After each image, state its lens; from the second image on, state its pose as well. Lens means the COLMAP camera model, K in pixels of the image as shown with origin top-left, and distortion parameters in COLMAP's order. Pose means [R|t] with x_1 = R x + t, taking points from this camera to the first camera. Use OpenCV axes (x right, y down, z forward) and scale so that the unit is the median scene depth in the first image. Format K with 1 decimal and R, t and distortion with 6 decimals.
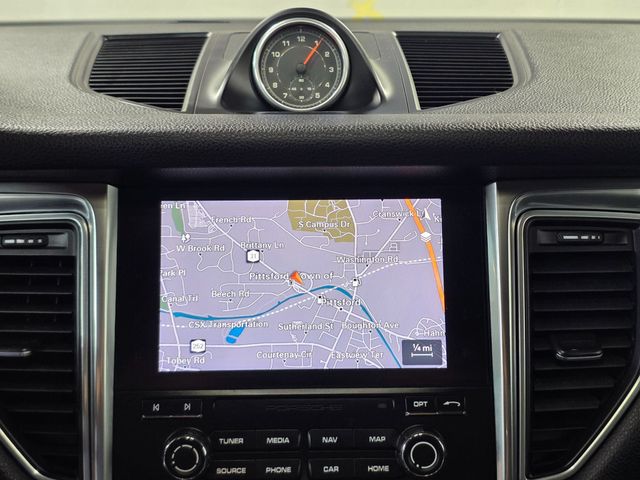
lens RADIAL K [[885.1, 0, 320.0], [0, 885.1, 240.0], [0, 0, 1]] dist [0.037613, -0.005510]
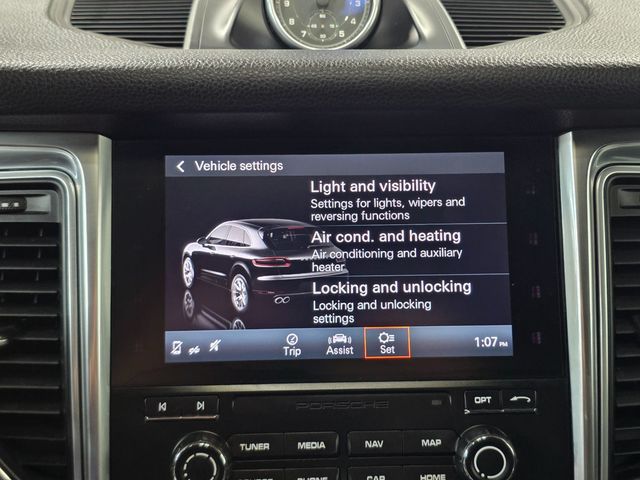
lens RADIAL K [[892.4, 0, 320.0], [0, 892.4, 240.0], [0, 0, 1]] dist [0.004145, 0.019175]
pose [[0.999622, -0.004068, 0.027200, -0.058863], [0.003185, 0.999470, 0.032406, 0.008163], [-0.027318, -0.032307, 0.999105, 0.171685]]
